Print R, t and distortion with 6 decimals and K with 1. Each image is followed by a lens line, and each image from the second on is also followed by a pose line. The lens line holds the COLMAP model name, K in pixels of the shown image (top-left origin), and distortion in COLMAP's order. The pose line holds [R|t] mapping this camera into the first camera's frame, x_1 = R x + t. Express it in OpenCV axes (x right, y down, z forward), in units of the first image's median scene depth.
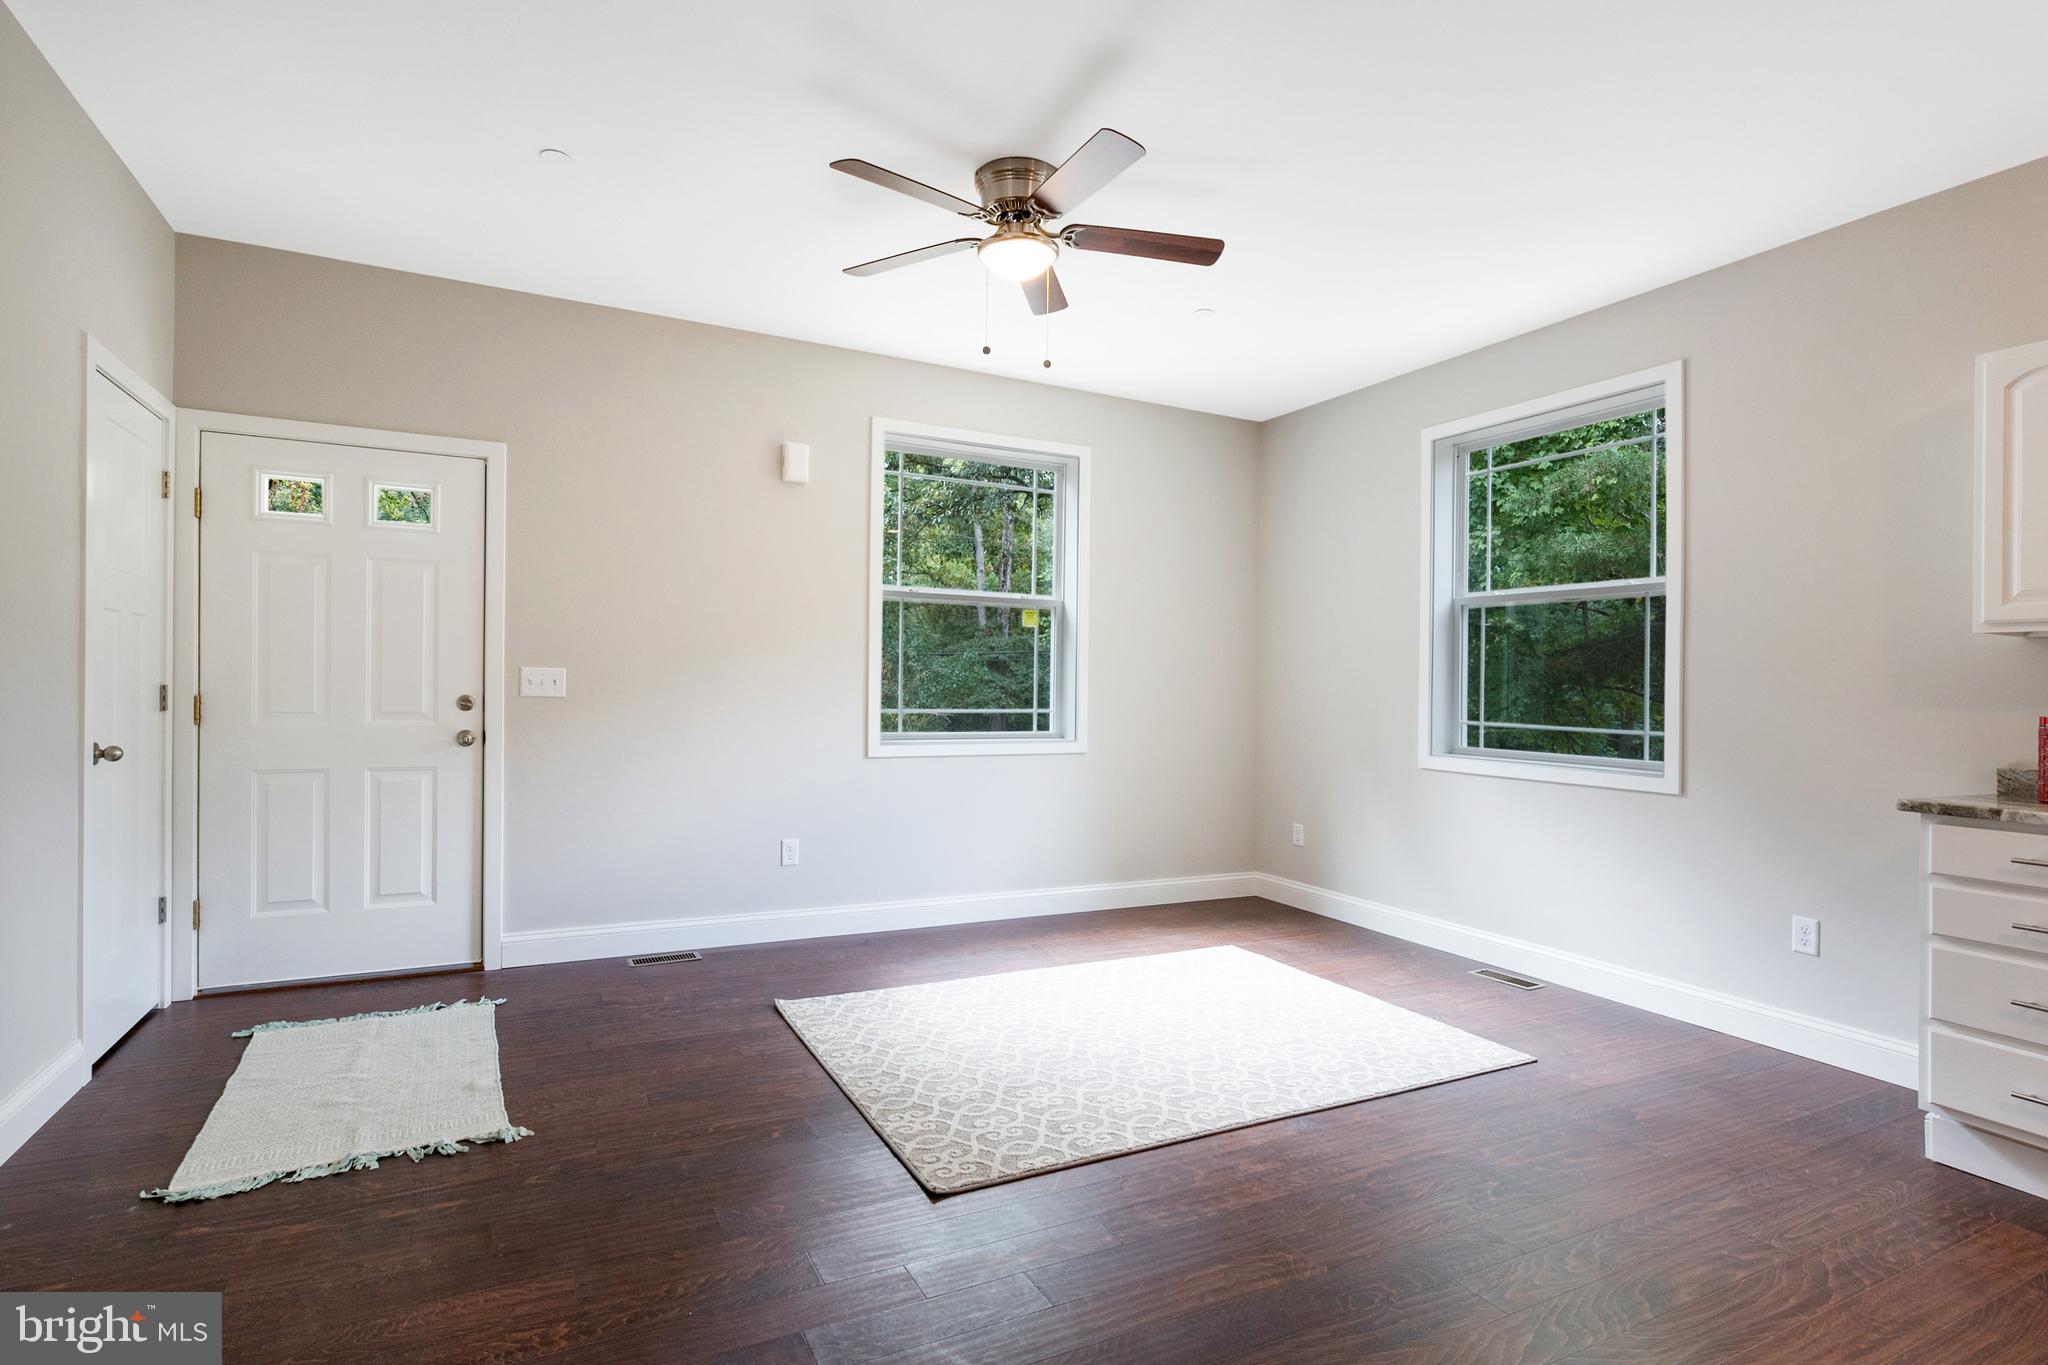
lens RADIAL K [[1015.1, 0, 1024.0], [0, 1015.1, 682.5], [0, 0, 1]] dist [0.002972, 0.000102]
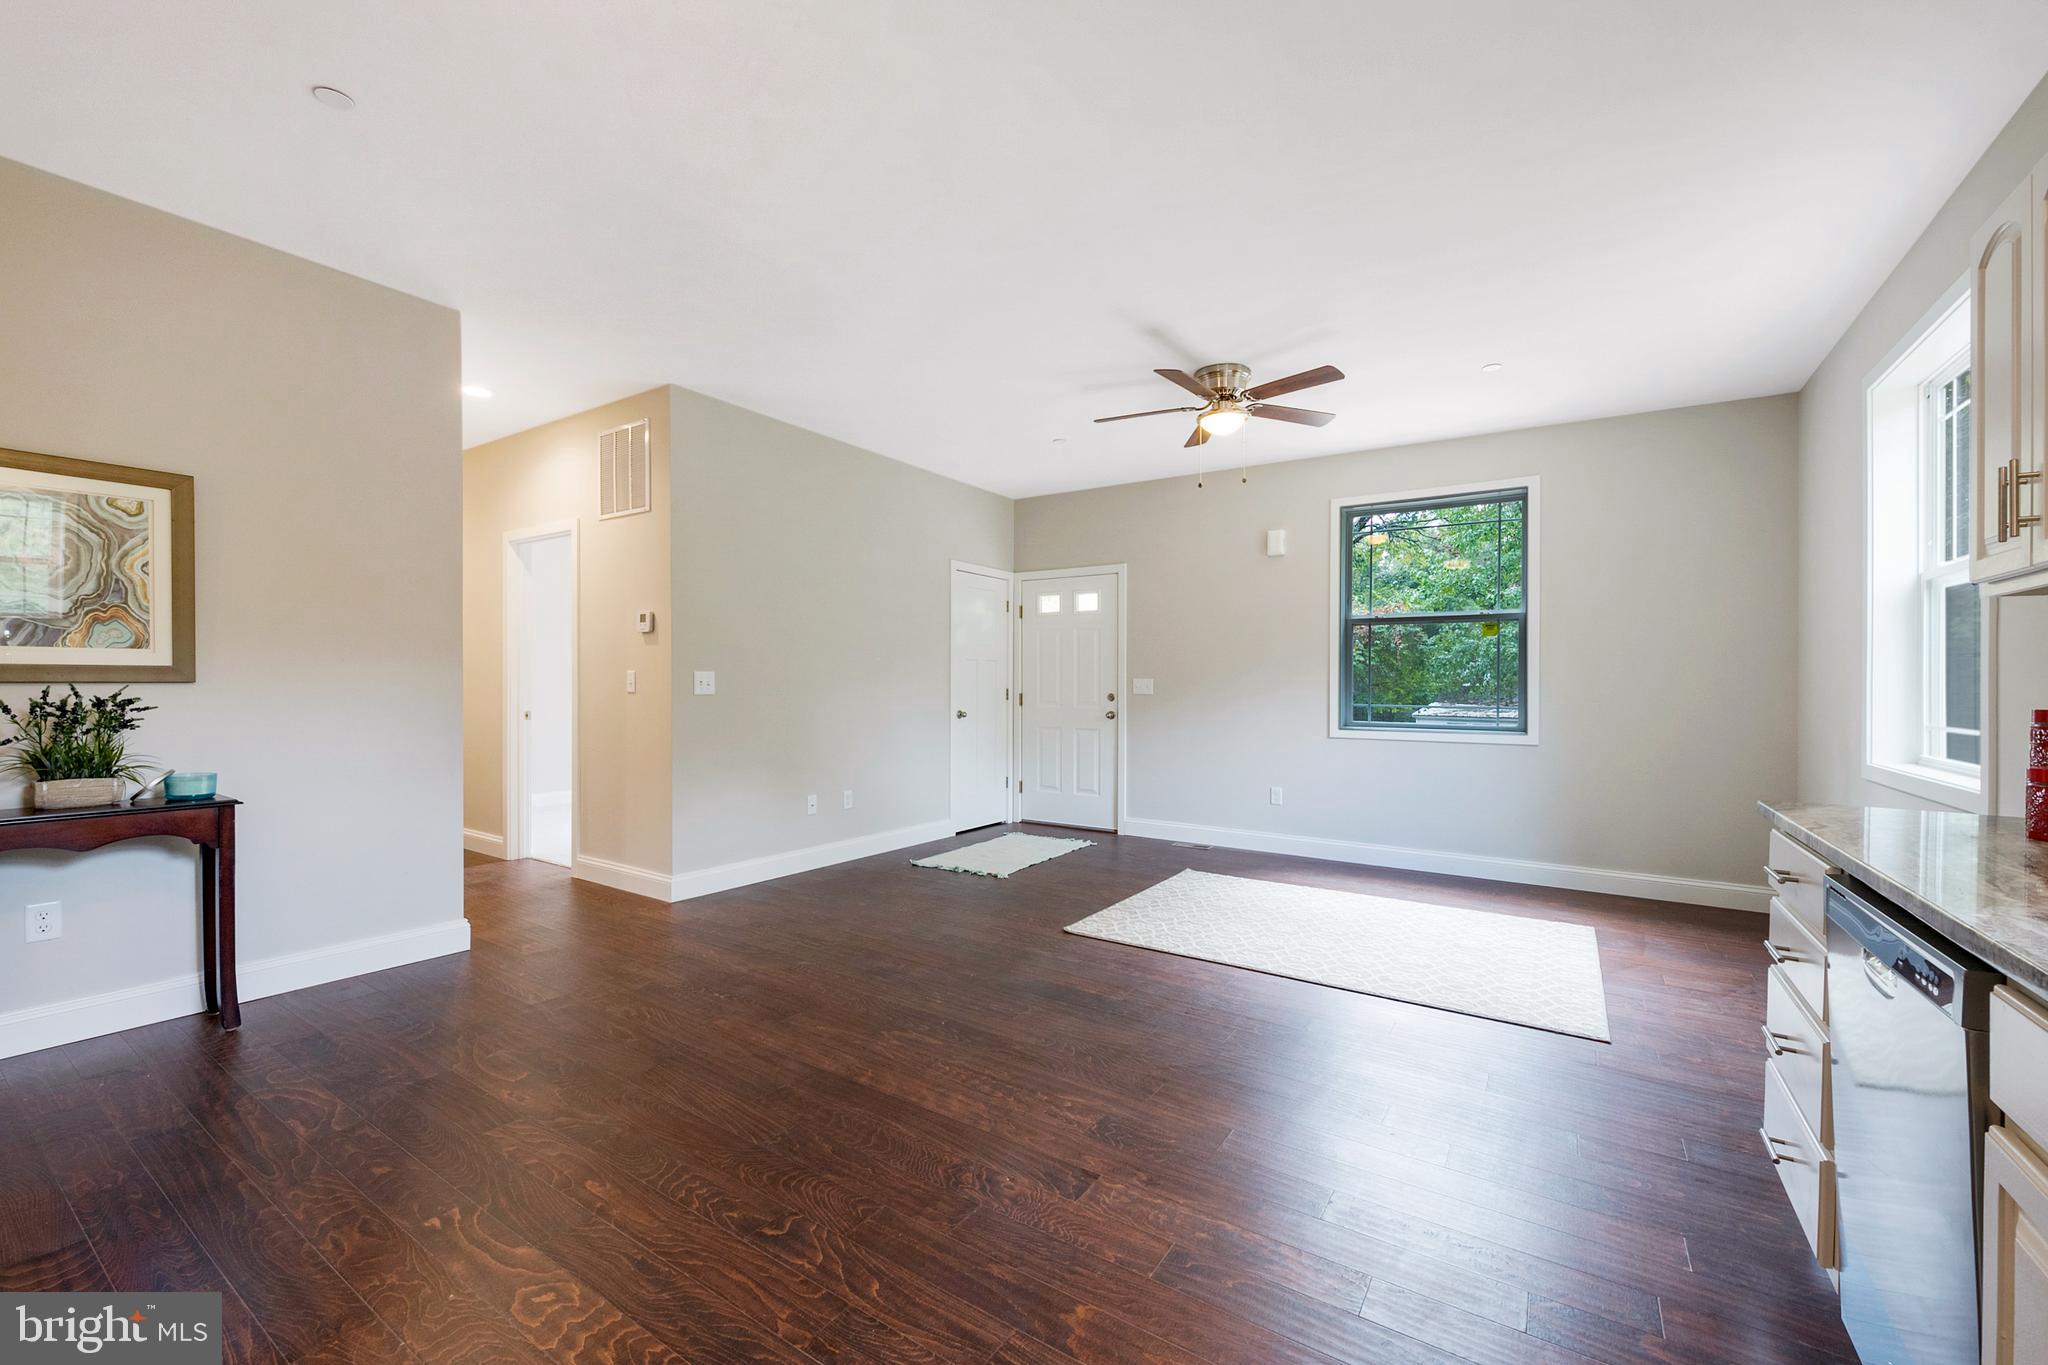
lens RADIAL K [[818.4, 0, 1024.0], [0, 818.4, 682.5], [0, 0, 1]] dist [0.000438, 0.000026]
pose [[0.494830, -0.015763, -0.868847, 0.774726], [0.003579, 0.999864, -0.016101, 0.016392], [0.868983, 0.004858, 0.494819, 0.063768]]
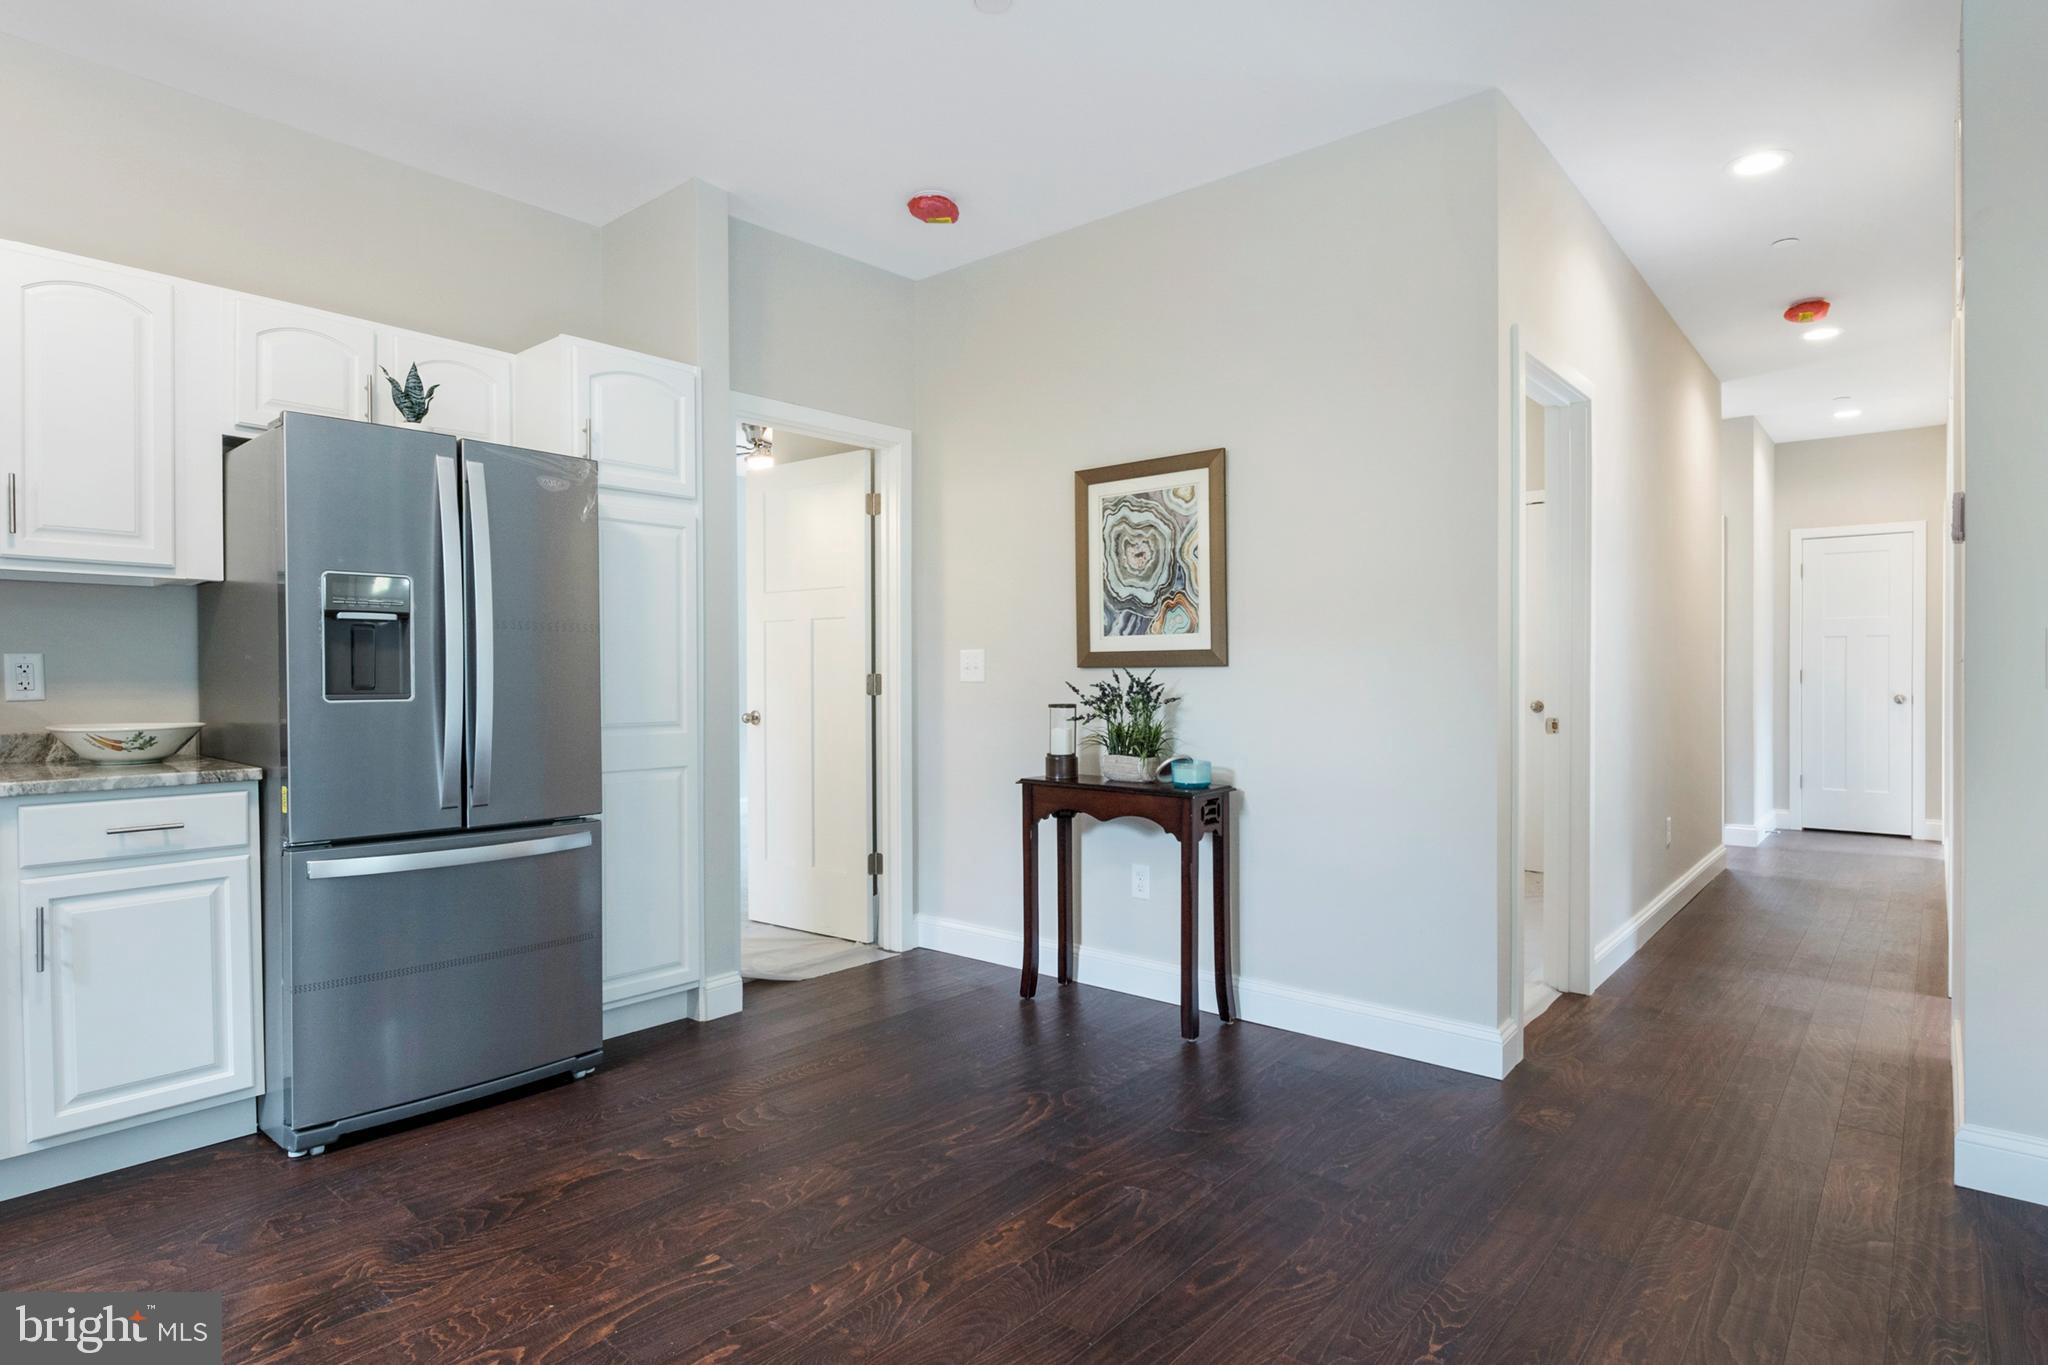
lens RADIAL K [[1092.3, 0, 1024.0], [0, 1092.3, 682.5], [0, 0, 1]] dist [-0.003864, -0.000028]
pose [[-0.920987, -0.006425, -0.389541, 0.295362], [-0.009790, 0.999930, 0.006653, 0.011383], [0.389471, 0.009941, -0.920985, 0.558522]]
